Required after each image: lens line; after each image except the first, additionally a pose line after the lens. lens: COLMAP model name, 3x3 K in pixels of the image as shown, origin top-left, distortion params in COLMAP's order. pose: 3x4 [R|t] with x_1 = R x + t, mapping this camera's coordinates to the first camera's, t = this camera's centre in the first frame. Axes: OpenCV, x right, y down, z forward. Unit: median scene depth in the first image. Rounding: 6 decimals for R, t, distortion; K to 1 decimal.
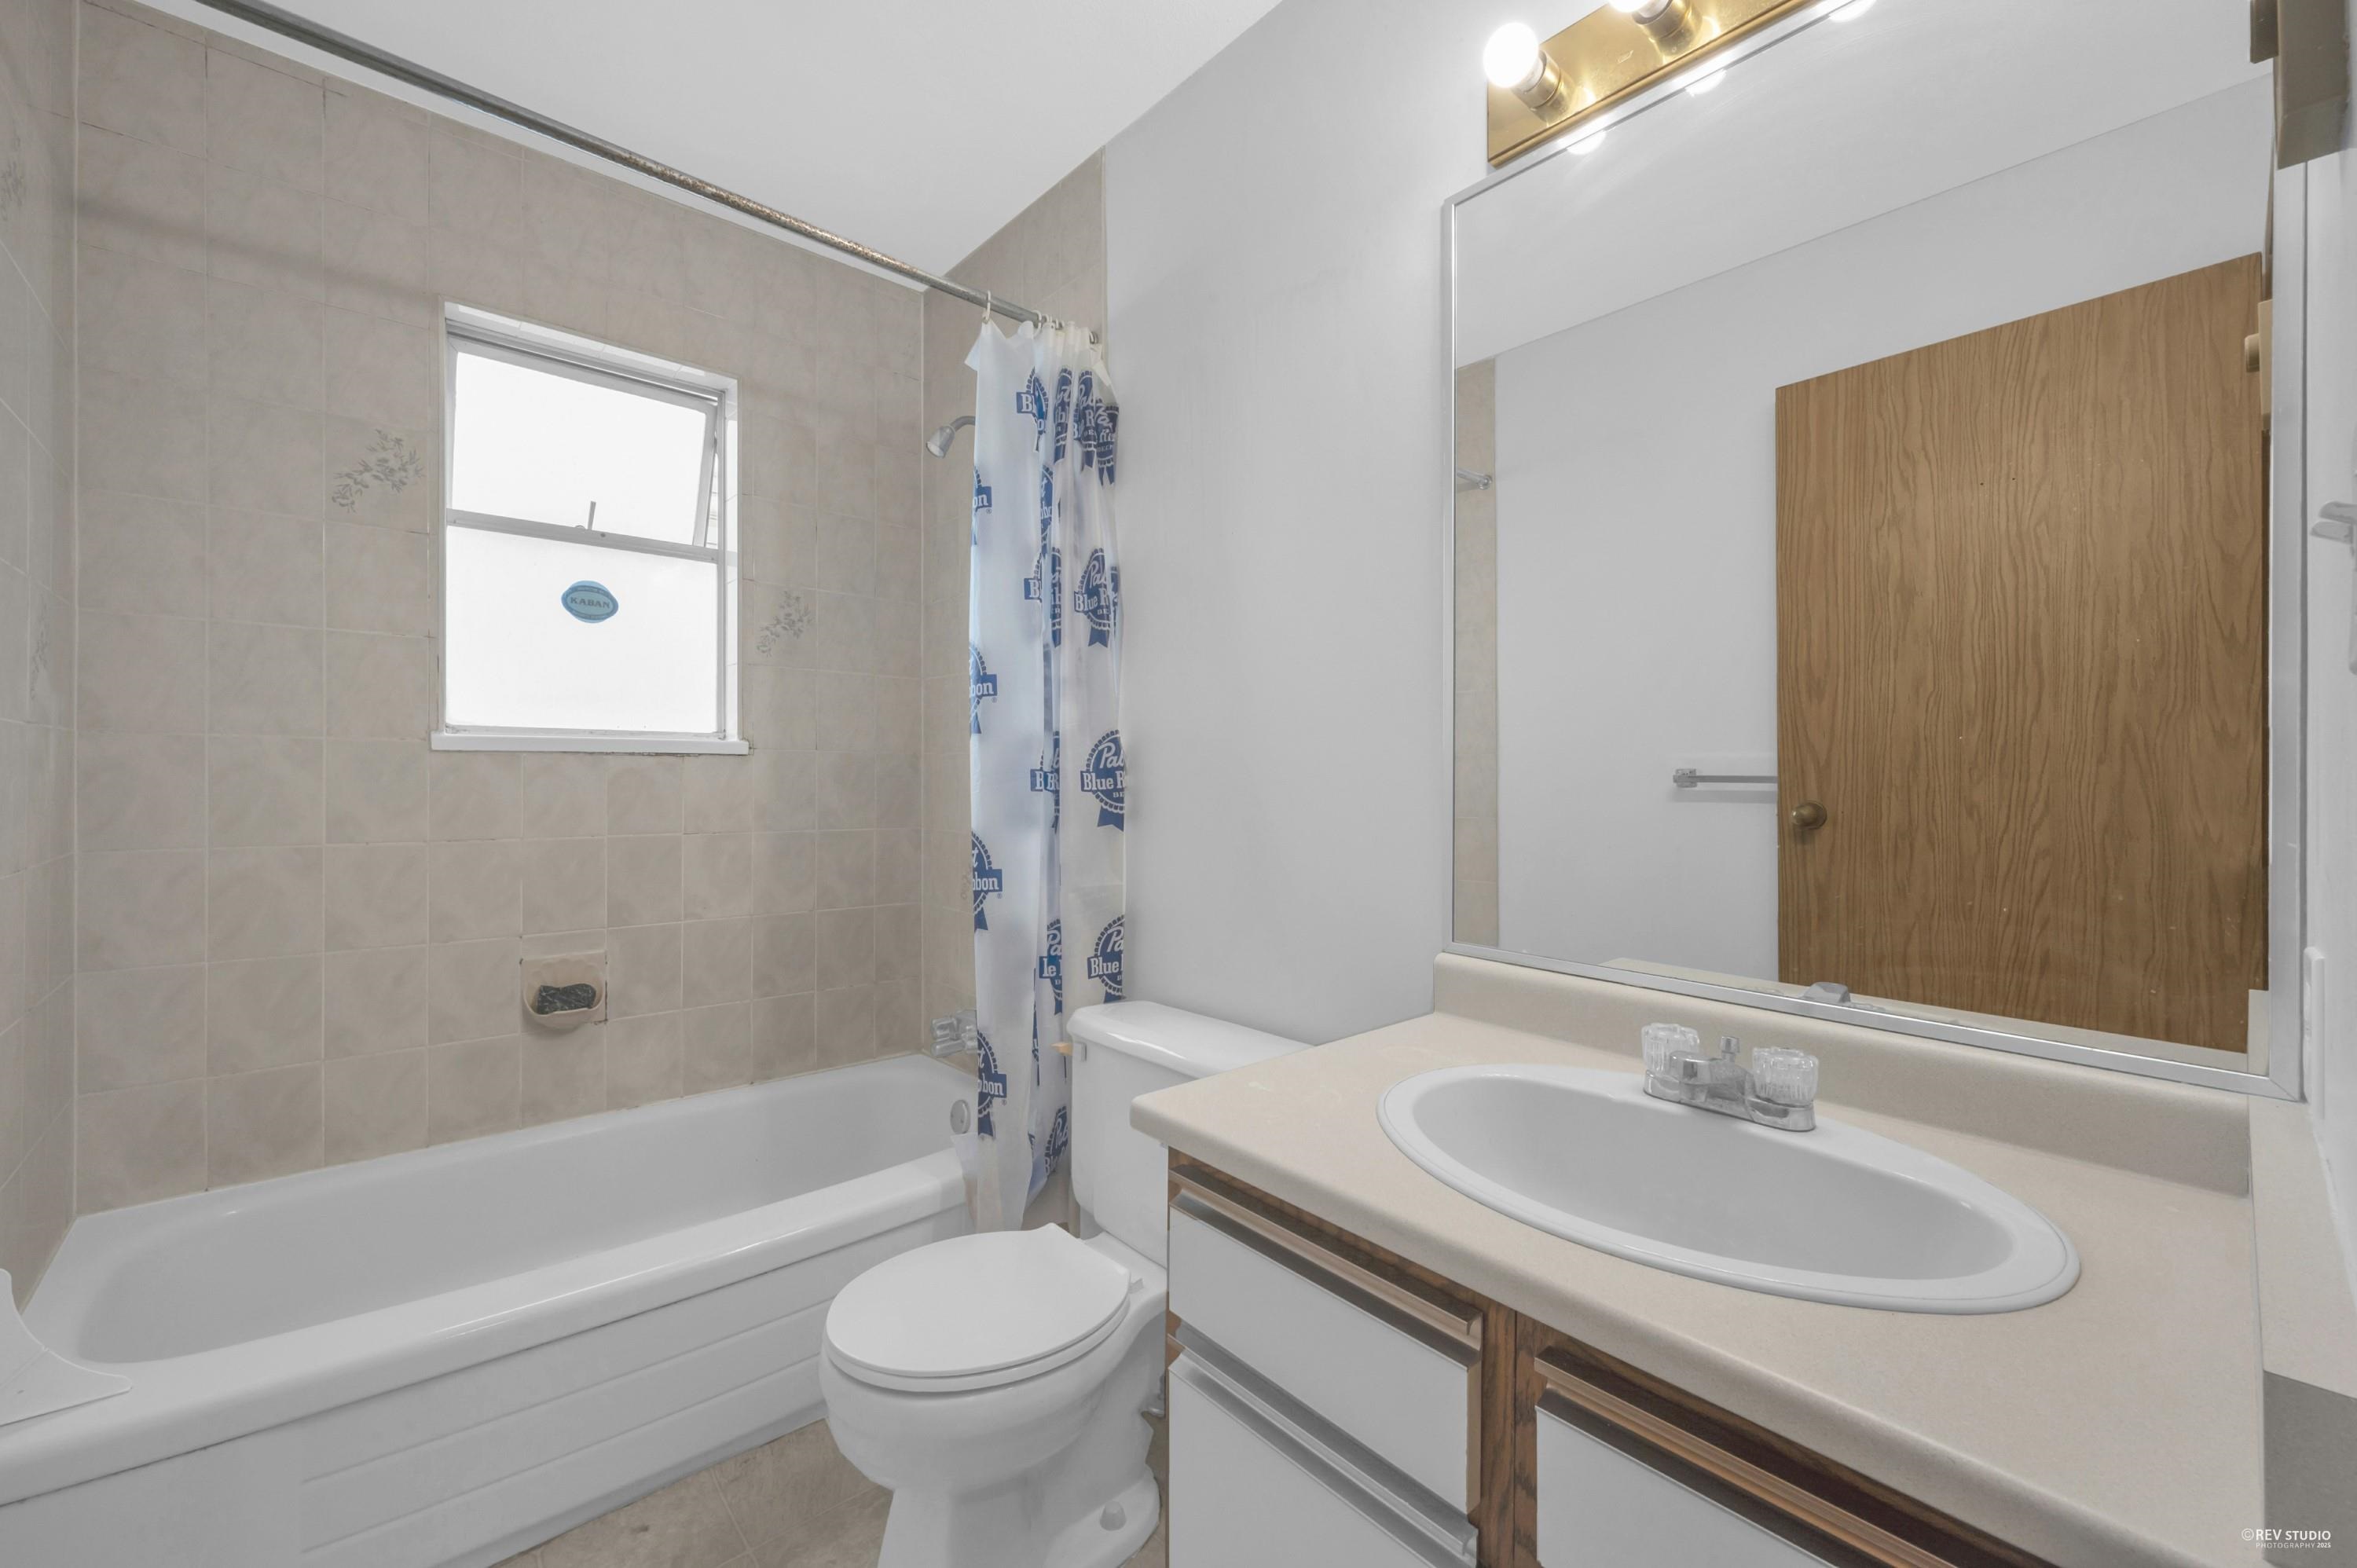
lens RADIAL K [[923.3, 0, 1177.9], [0, 923.3, 778.0], [0, 0, 1]] dist [0.003227, -0.002344]
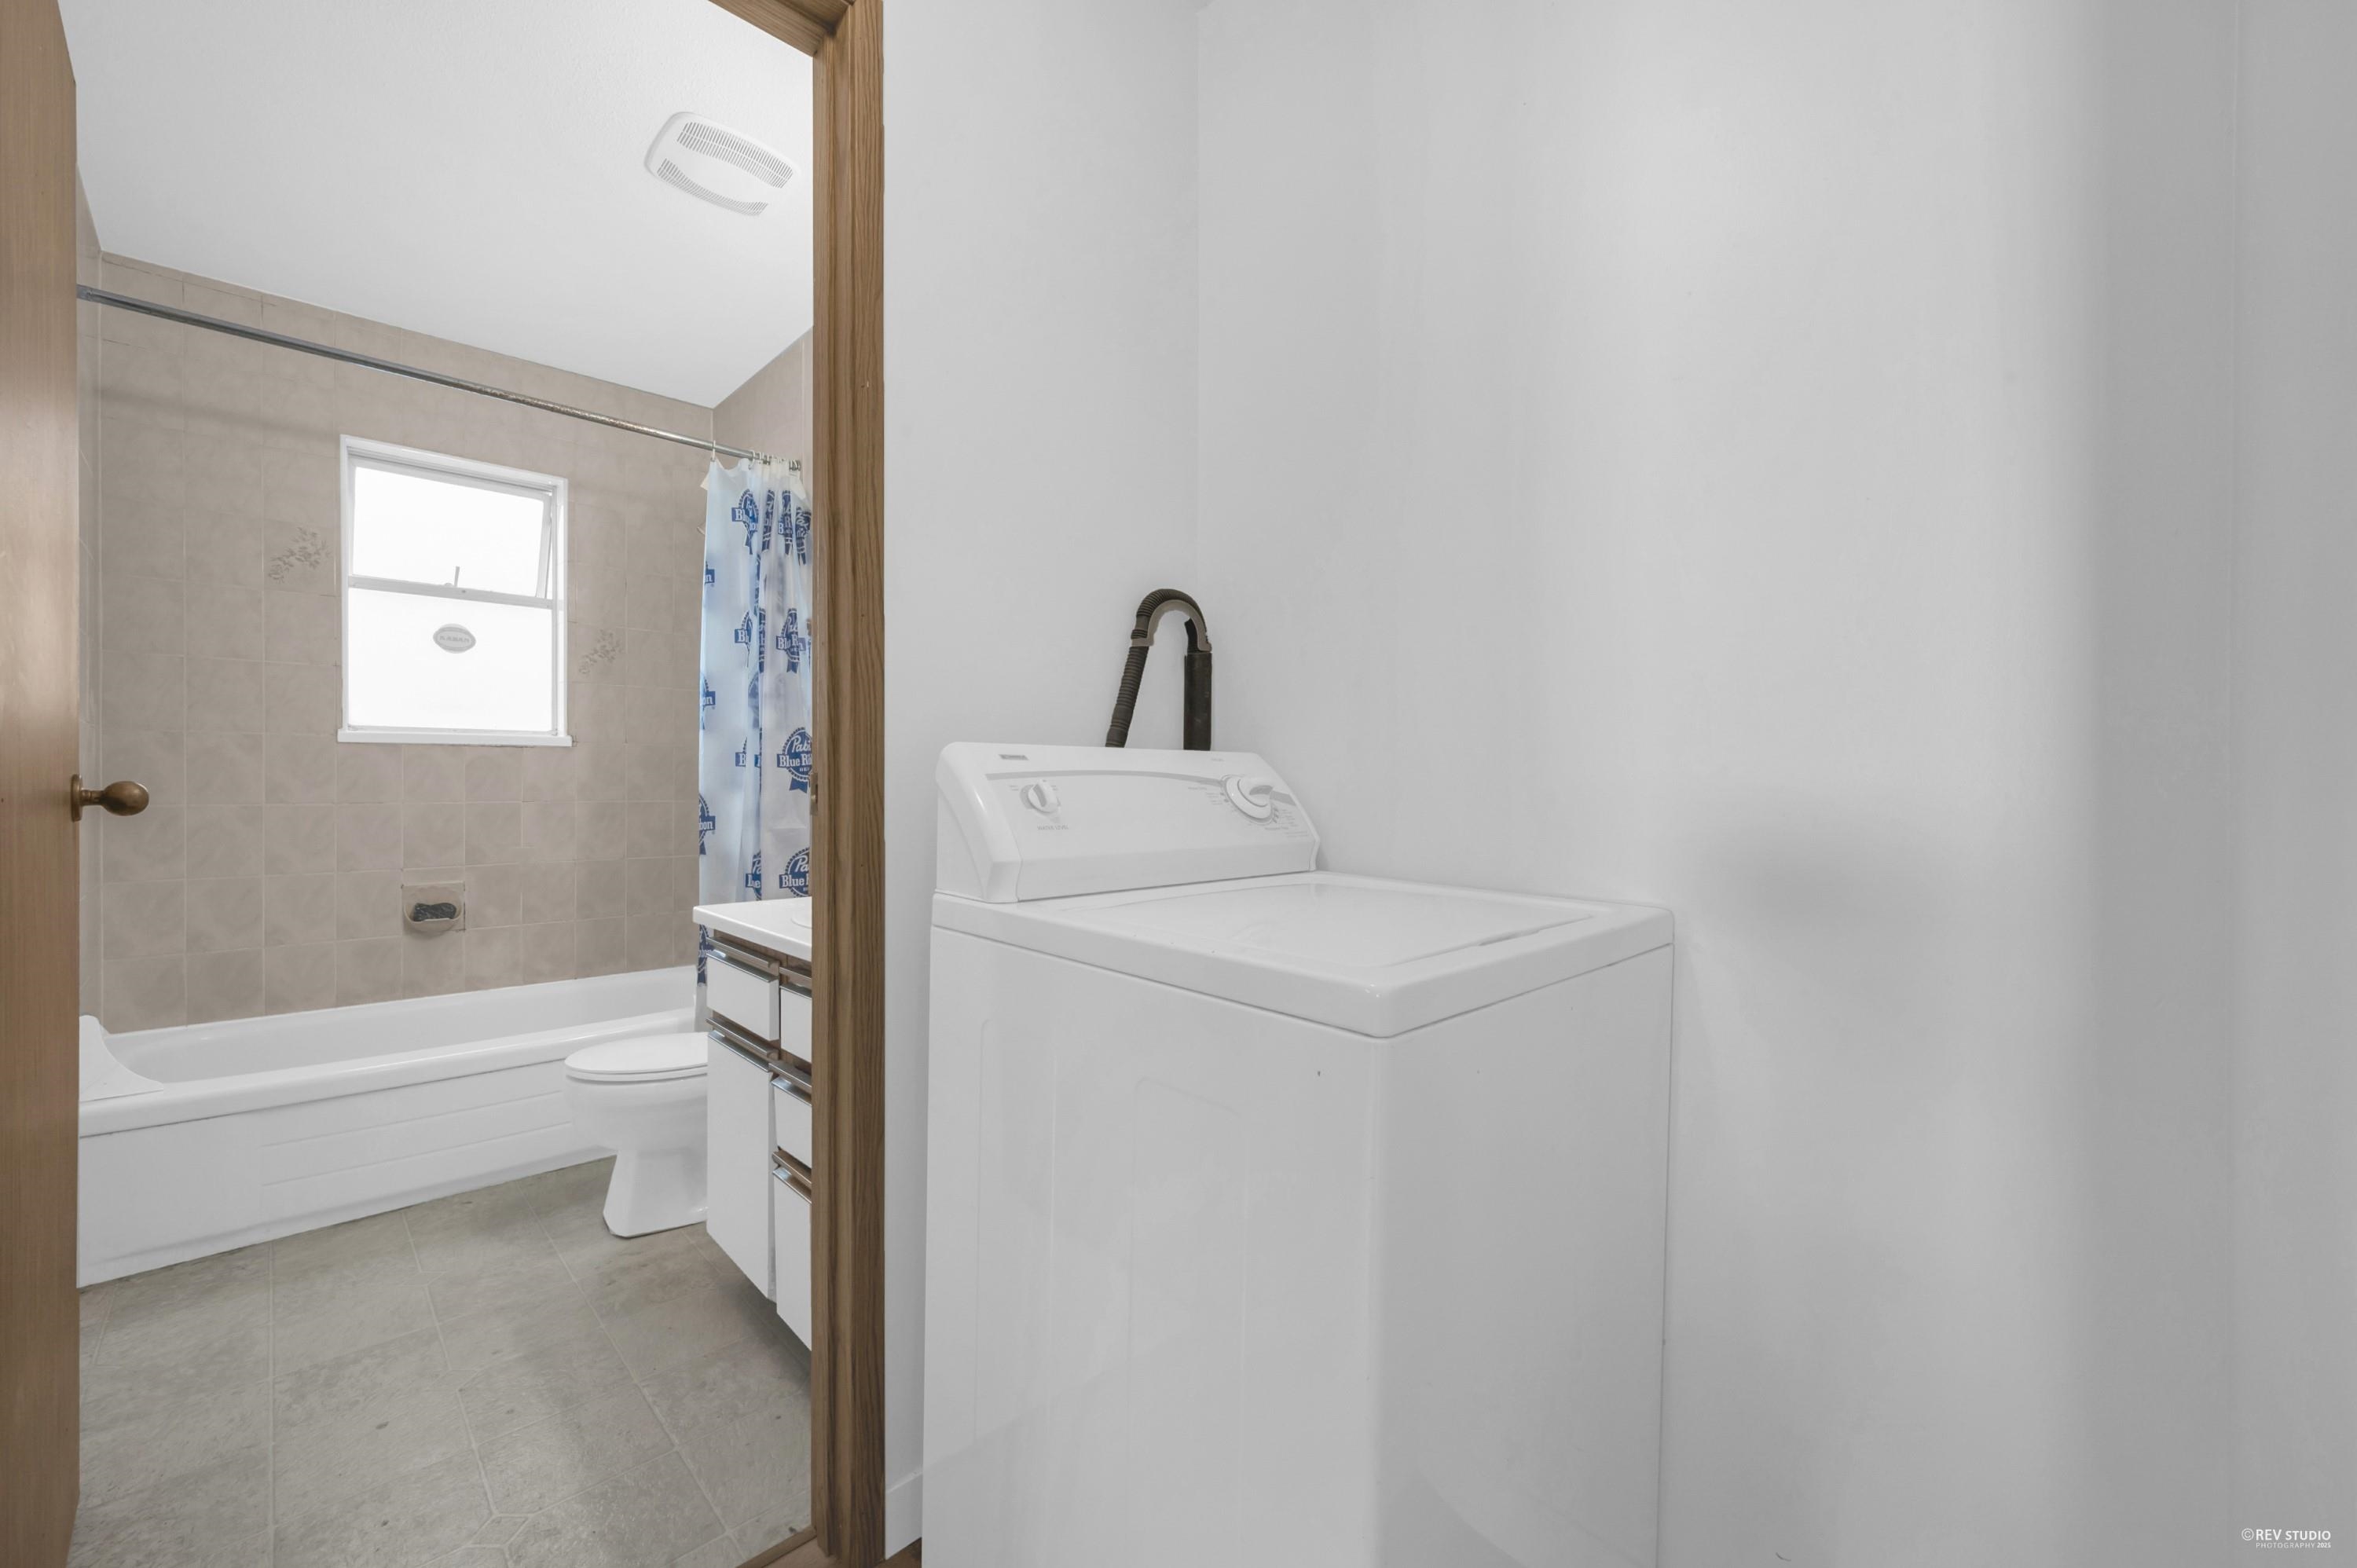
lens RADIAL K [[923.3, 0, 1167.3], [0, 923.3, 782.8], [0, 0, 1]] dist [0.003227, -0.002344]
pose [[0.998996, -0.004803, 0.044532, 0.454573], [0.004847, 0.999988, -0.000887, 0.043016], [-0.044528, 0.001102, 0.999008, -0.539426]]
